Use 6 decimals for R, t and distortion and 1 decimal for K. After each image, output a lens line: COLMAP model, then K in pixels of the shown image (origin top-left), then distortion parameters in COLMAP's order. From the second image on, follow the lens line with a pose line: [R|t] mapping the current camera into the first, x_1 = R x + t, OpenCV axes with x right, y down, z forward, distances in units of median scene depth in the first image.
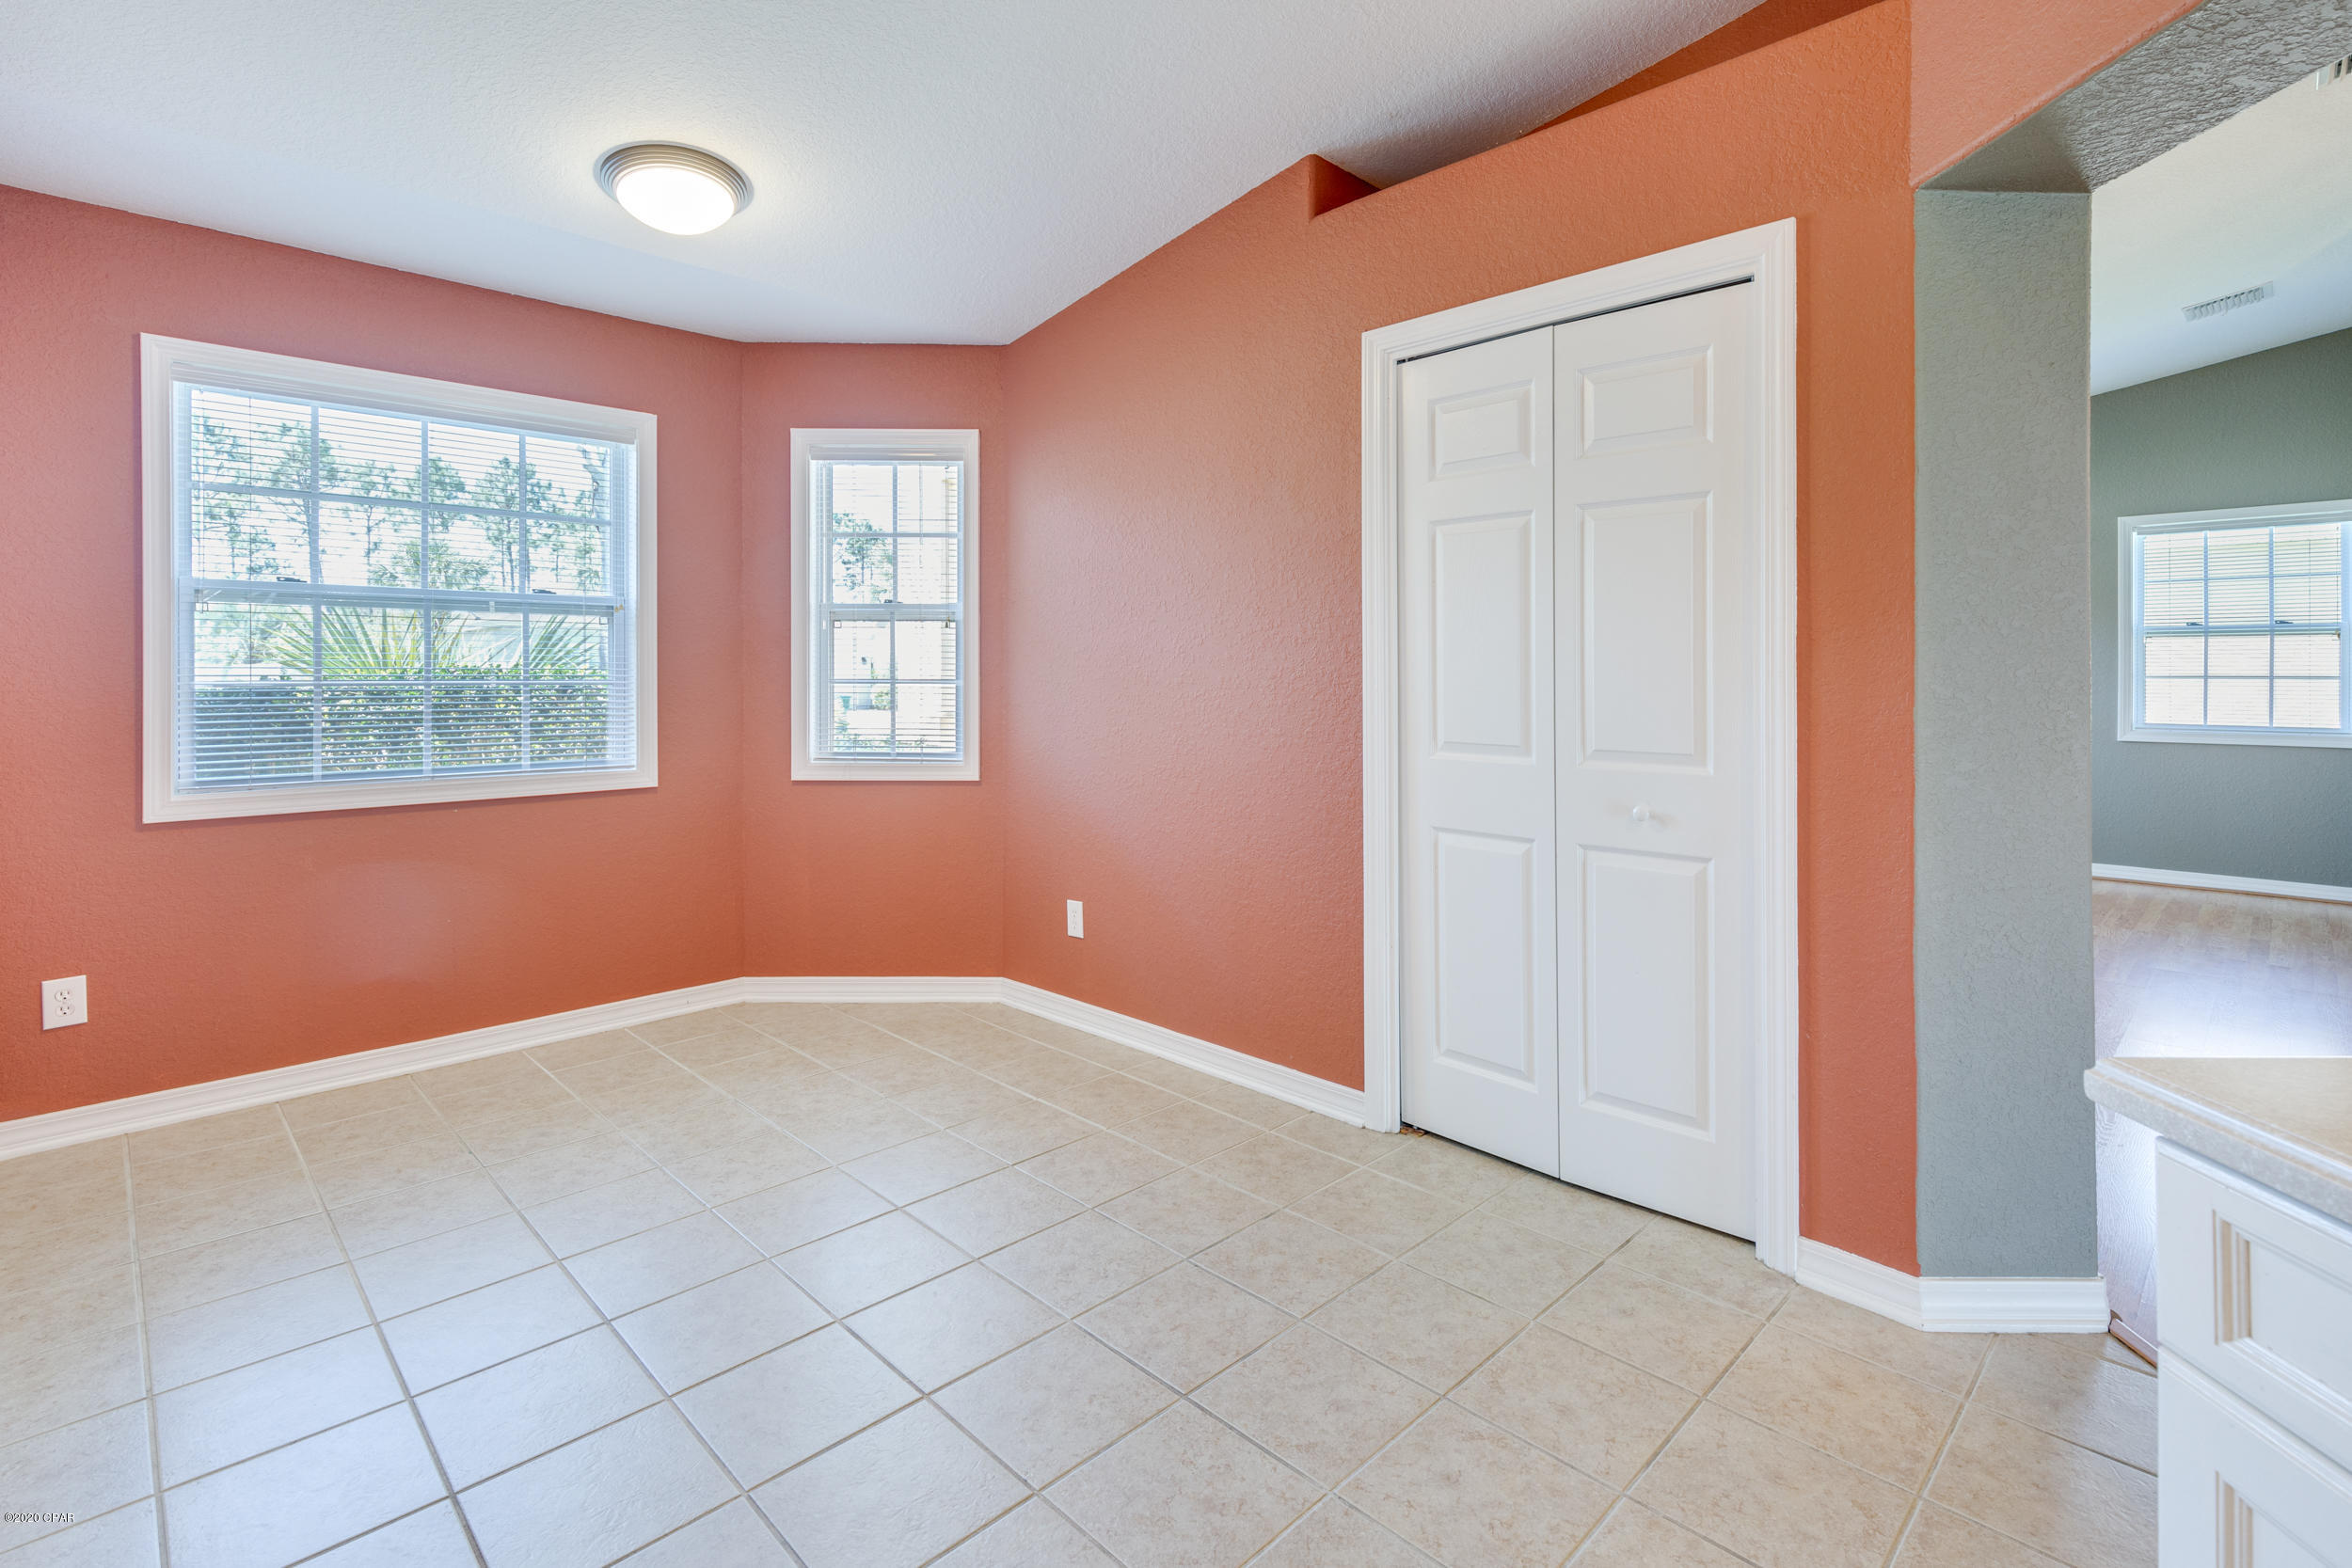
lens RADIAL K [[1114.7, 0, 1220.2], [0, 1114.7, 672.3], [0, 0, 1]] dist [0.010908, -0.001412]
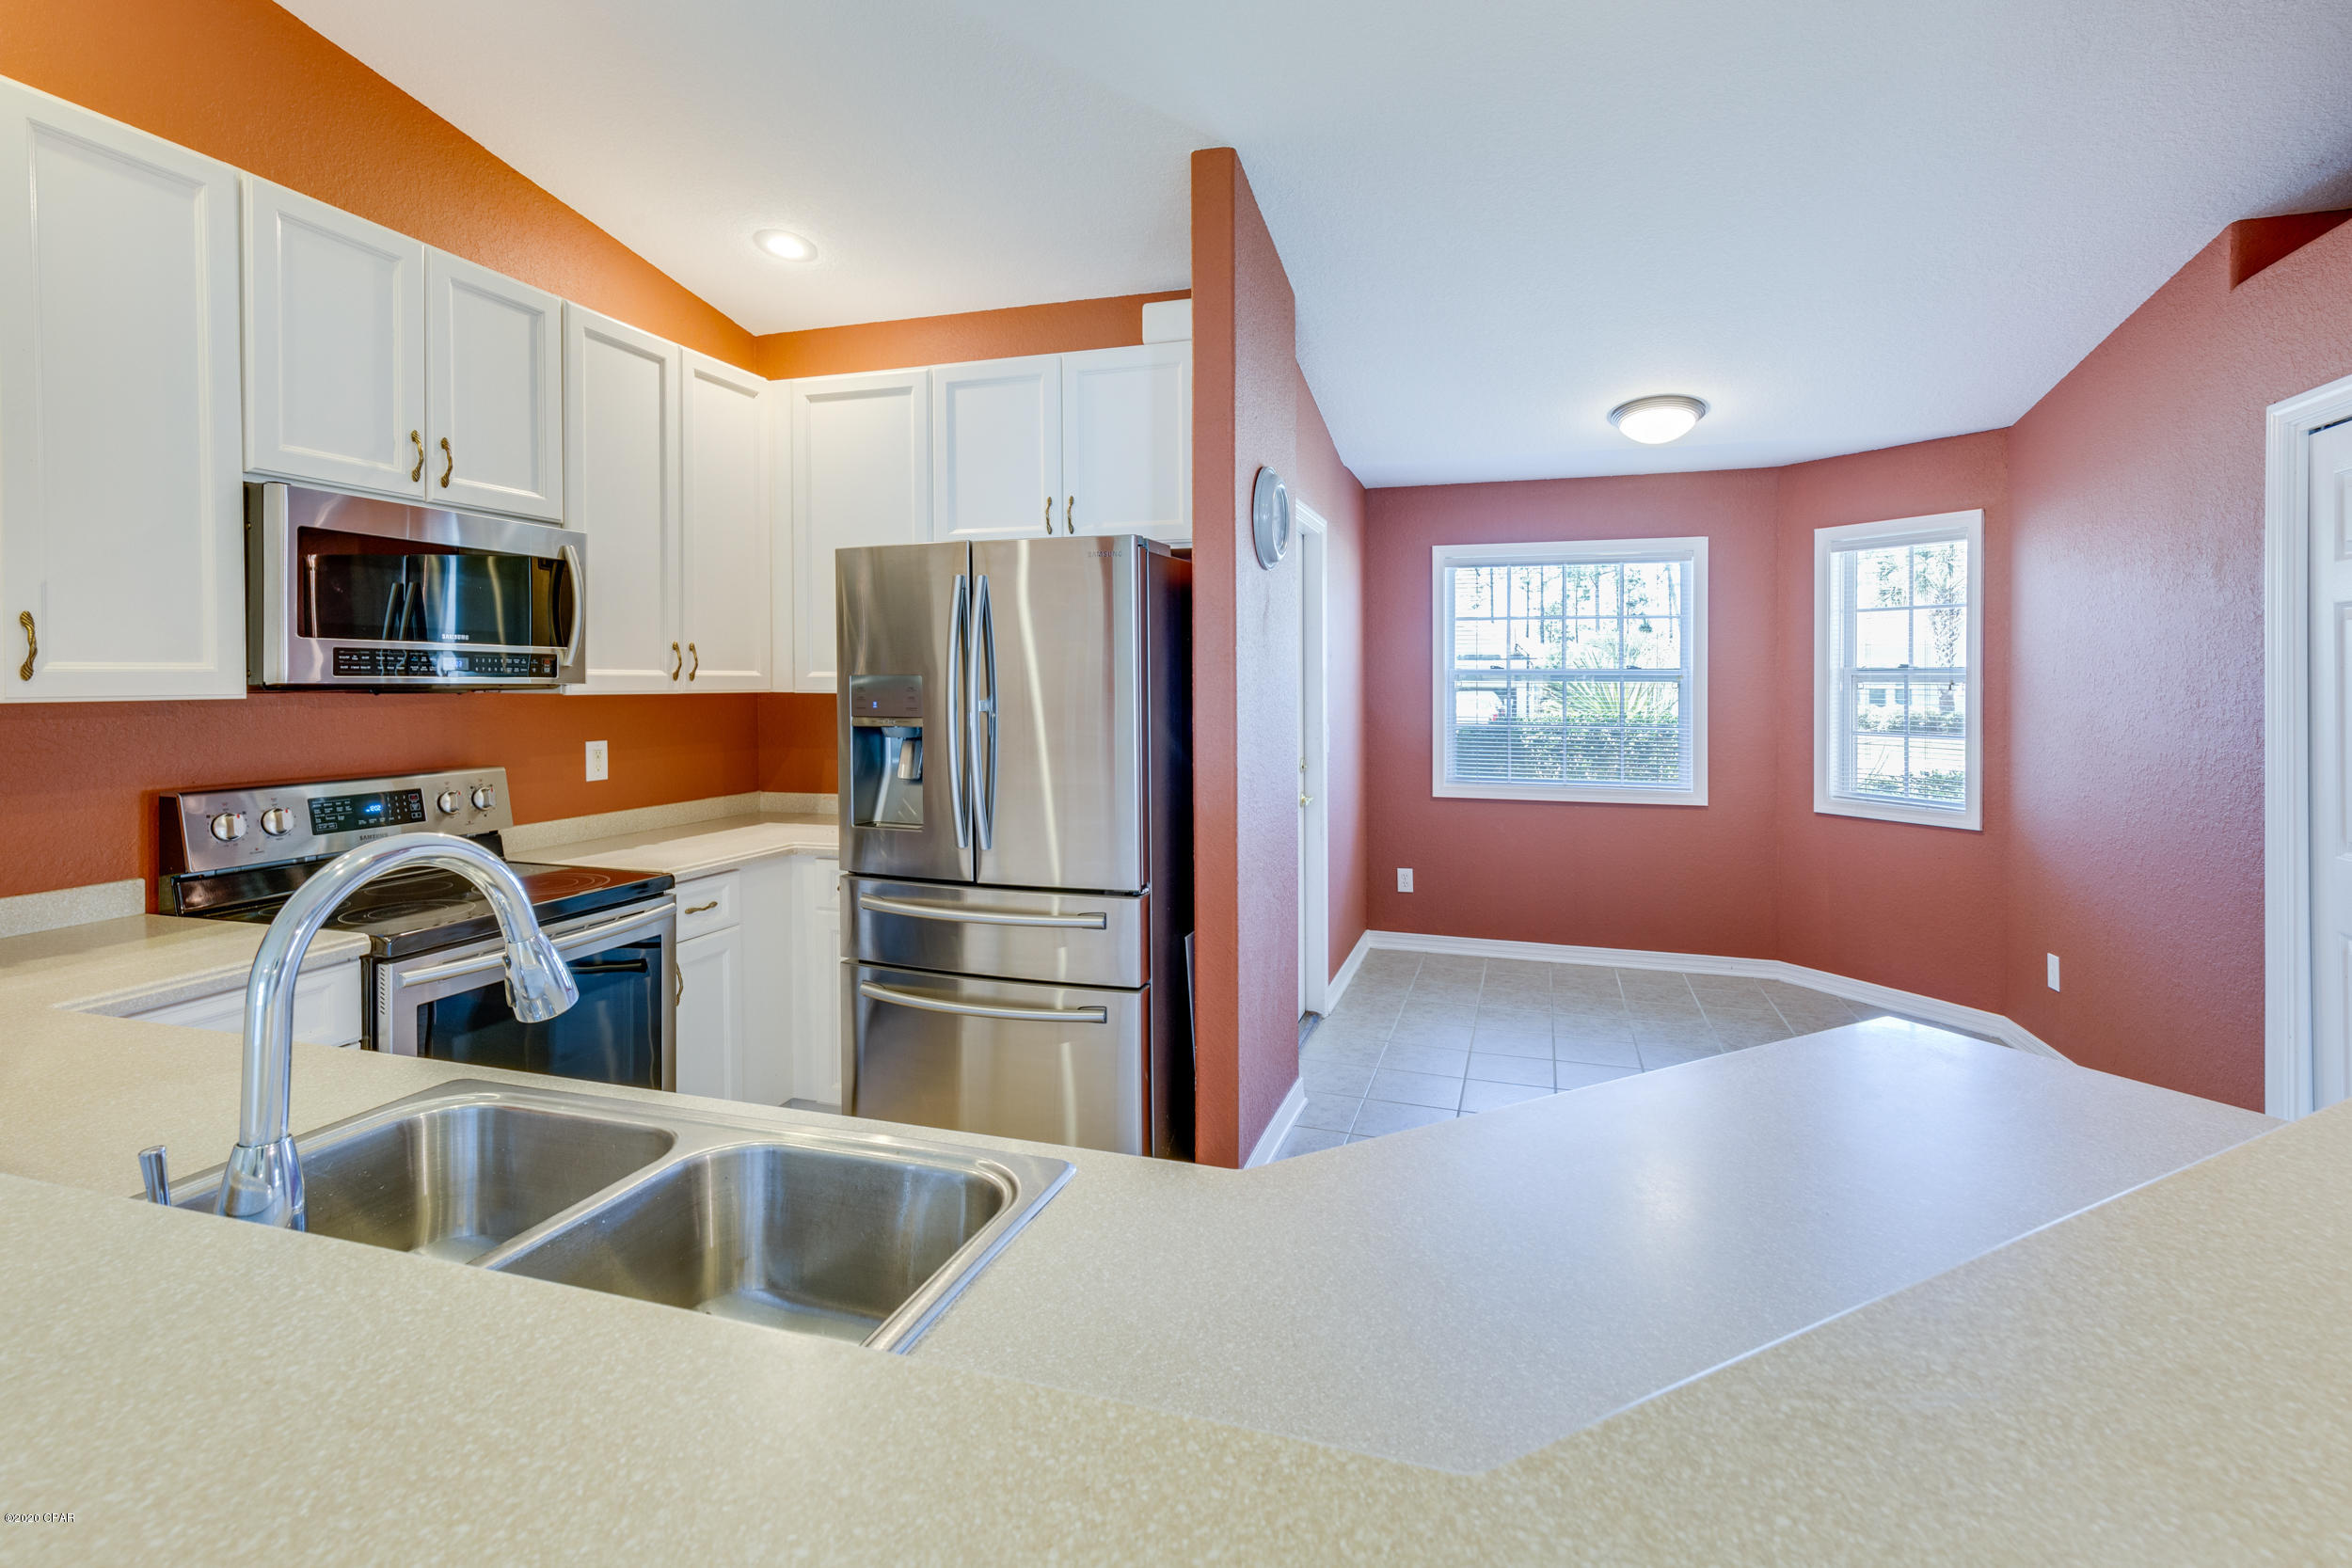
lens RADIAL K [[1114.7, 0, 1187.5], [0, 1114.7, 684.7], [0, 0, 1]] dist [0.010908, -0.001412]
pose [[0.456692, 0.004357, -0.889614, 0.434678], [-0.003019, 0.999990, 0.003347, -0.050254], [0.889620, 0.001157, 0.456700, -0.205245]]
